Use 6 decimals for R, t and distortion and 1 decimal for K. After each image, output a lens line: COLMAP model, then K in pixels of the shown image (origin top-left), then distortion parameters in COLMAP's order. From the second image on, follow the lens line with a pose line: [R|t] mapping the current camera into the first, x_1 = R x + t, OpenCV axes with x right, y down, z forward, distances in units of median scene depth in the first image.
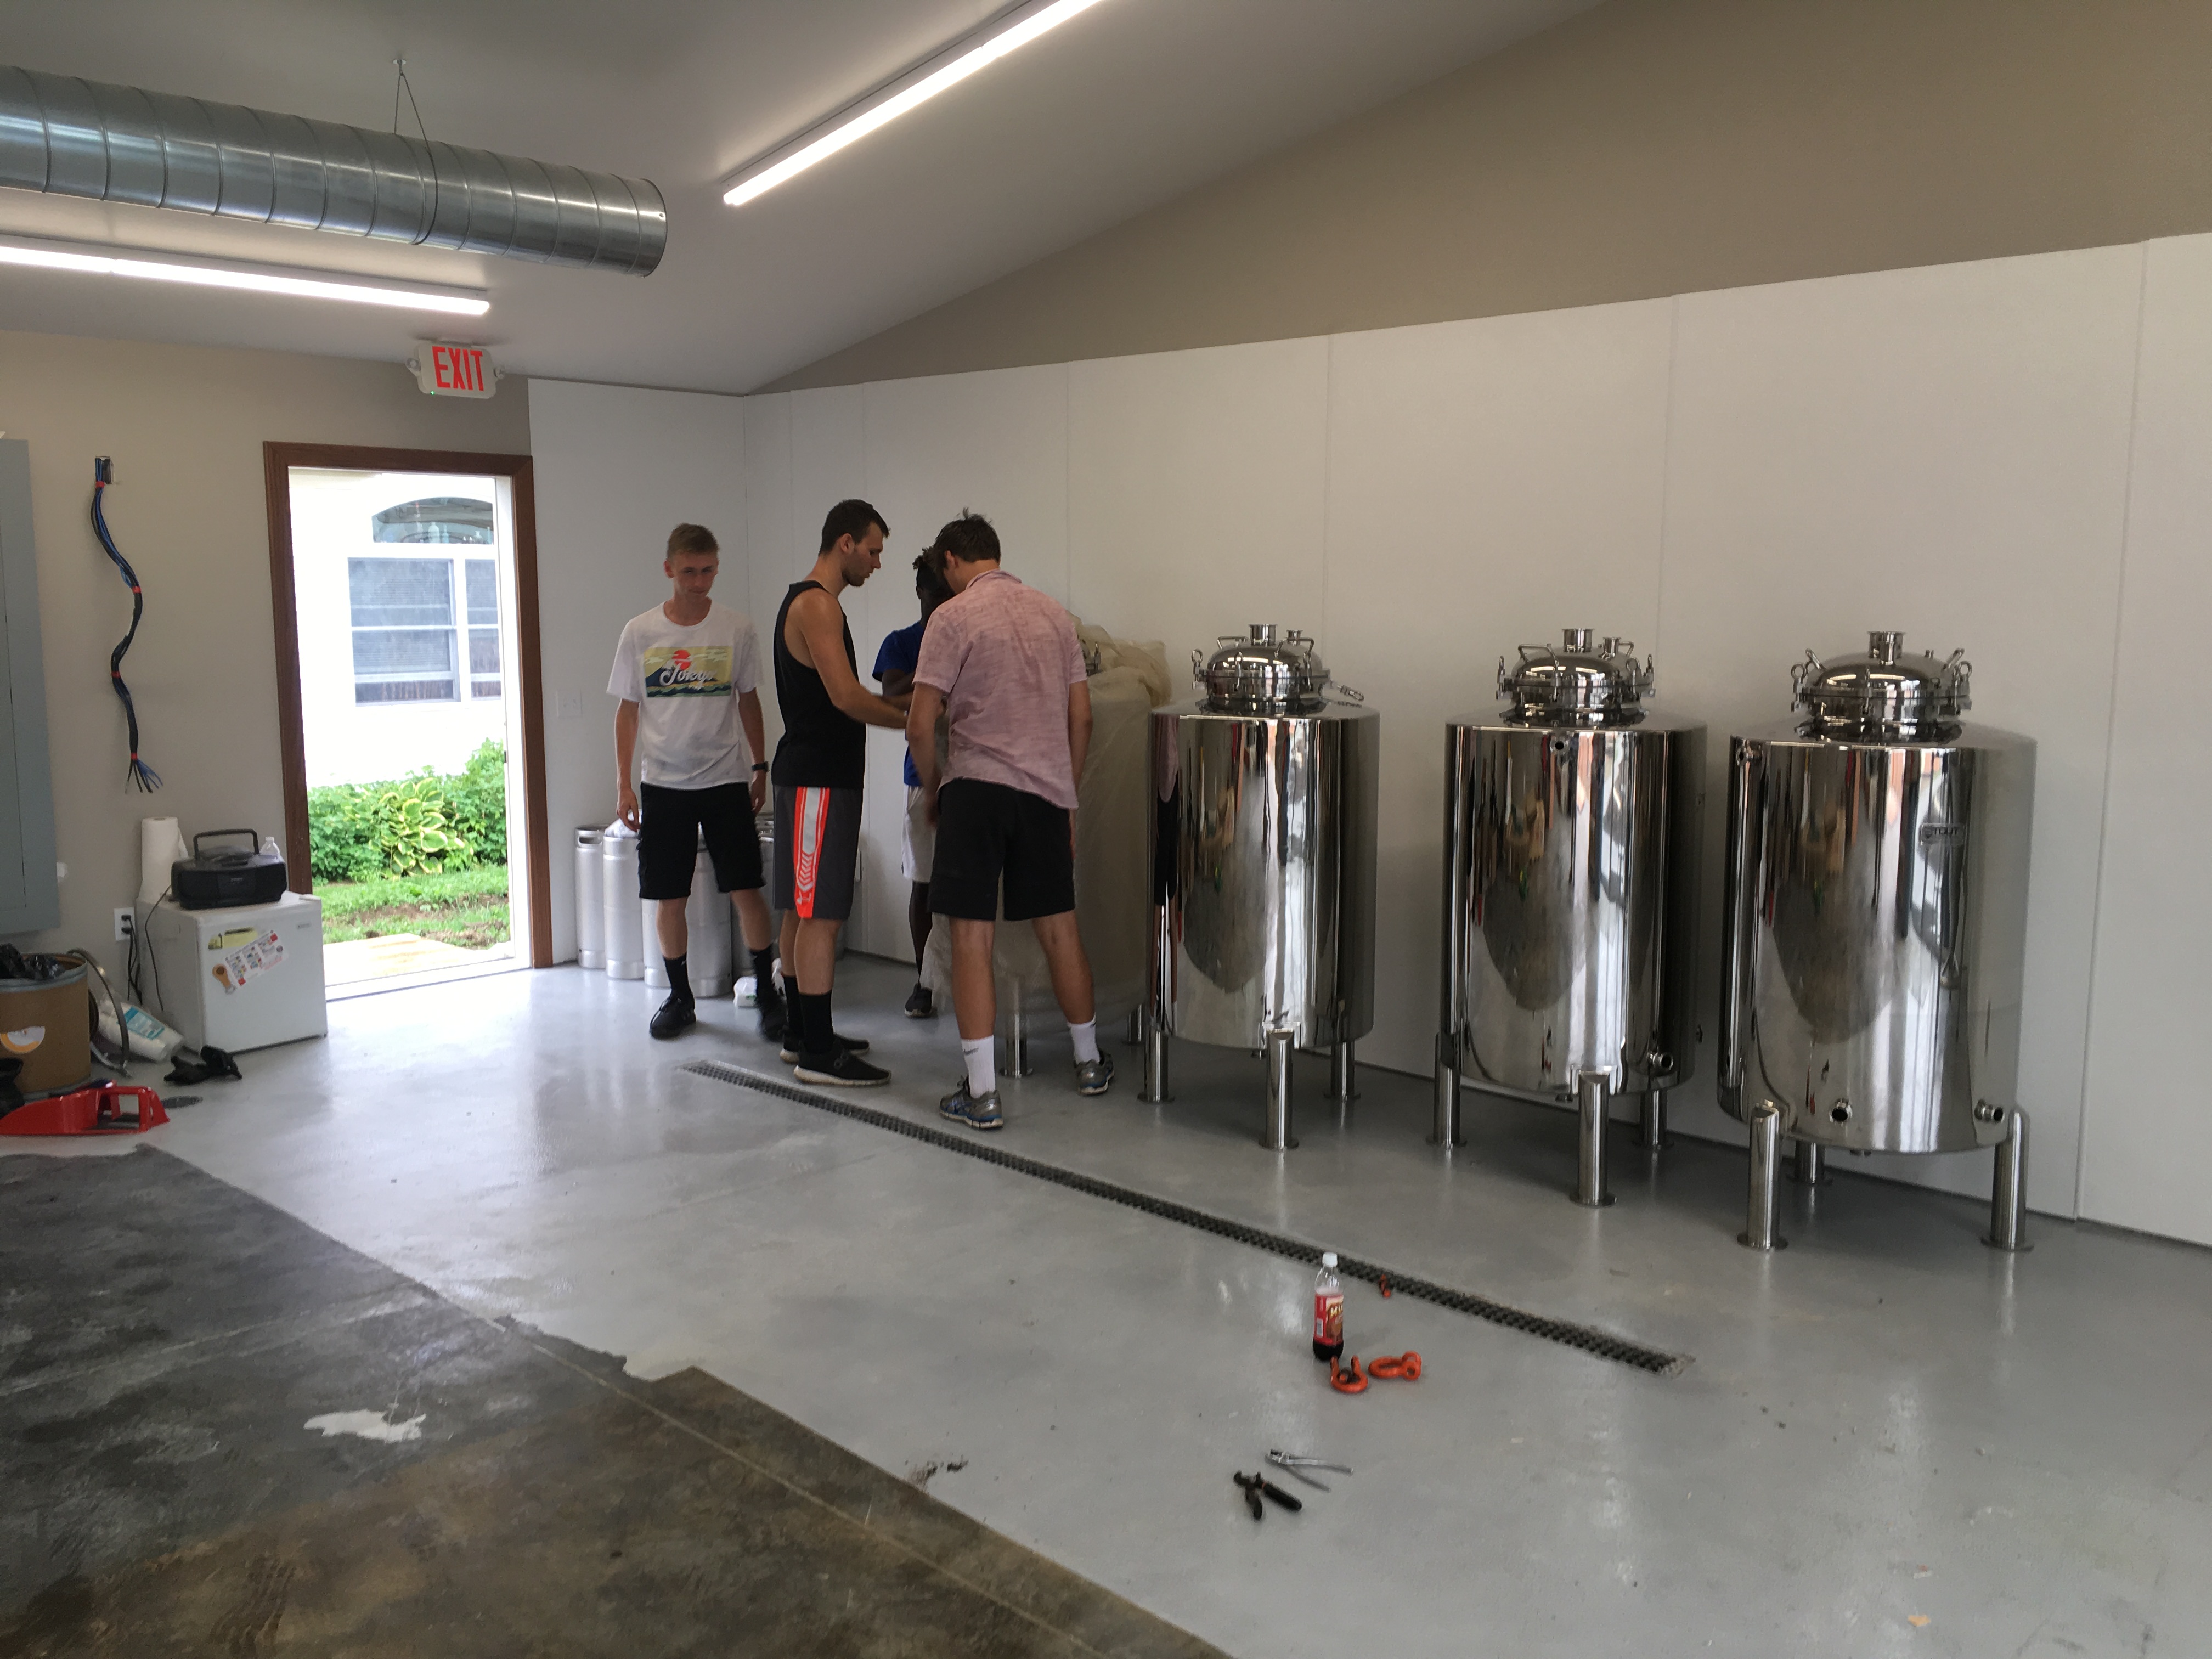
lens RADIAL K [[1998.3, 0, 1076.4], [0, 1998.3, 819.6], [0, 0, 1]] dist [0.098178, -0.149857]
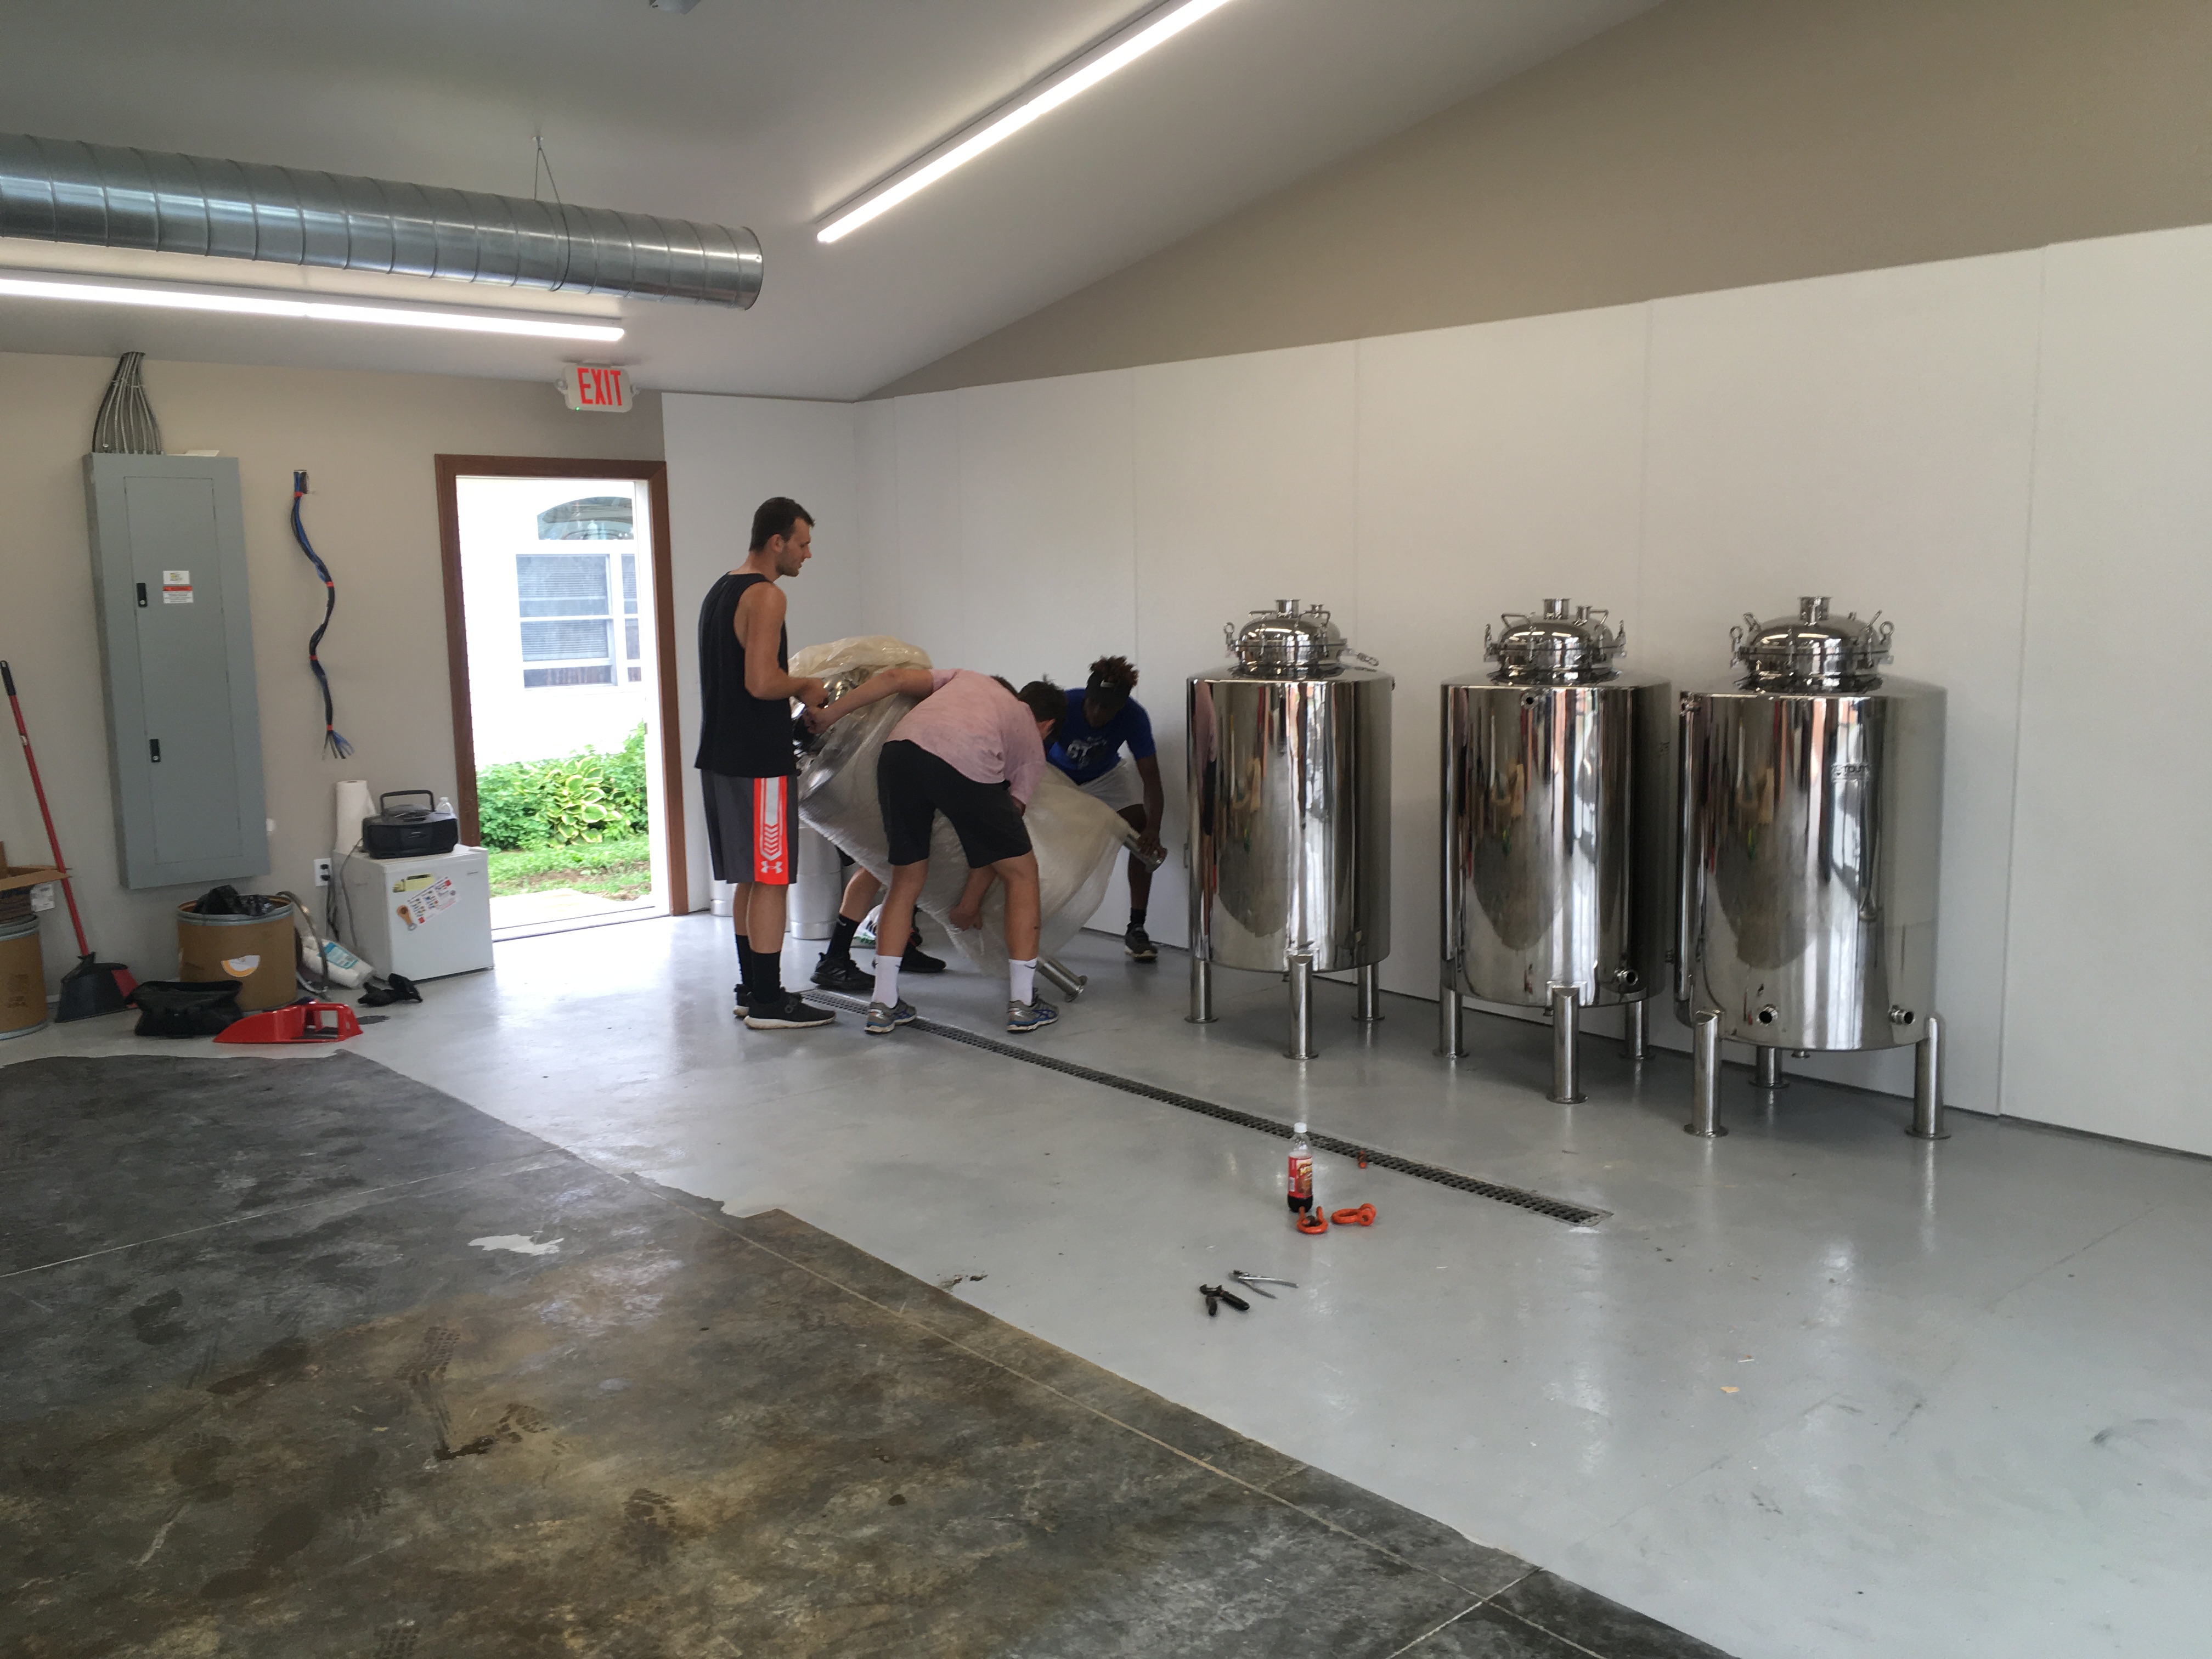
lens RADIAL K [[1944.5, 0, 1059.4], [0, 1944.5, 822.8], [0, 0, 1]] dist [0.092751, -0.121167]
pose [[0.996872, -0.005356, -0.078854, 0.058485], [0.006320, 0.999908, 0.011979, 0.017404], [0.078782, -0.012440, 0.996814, -0.130727]]
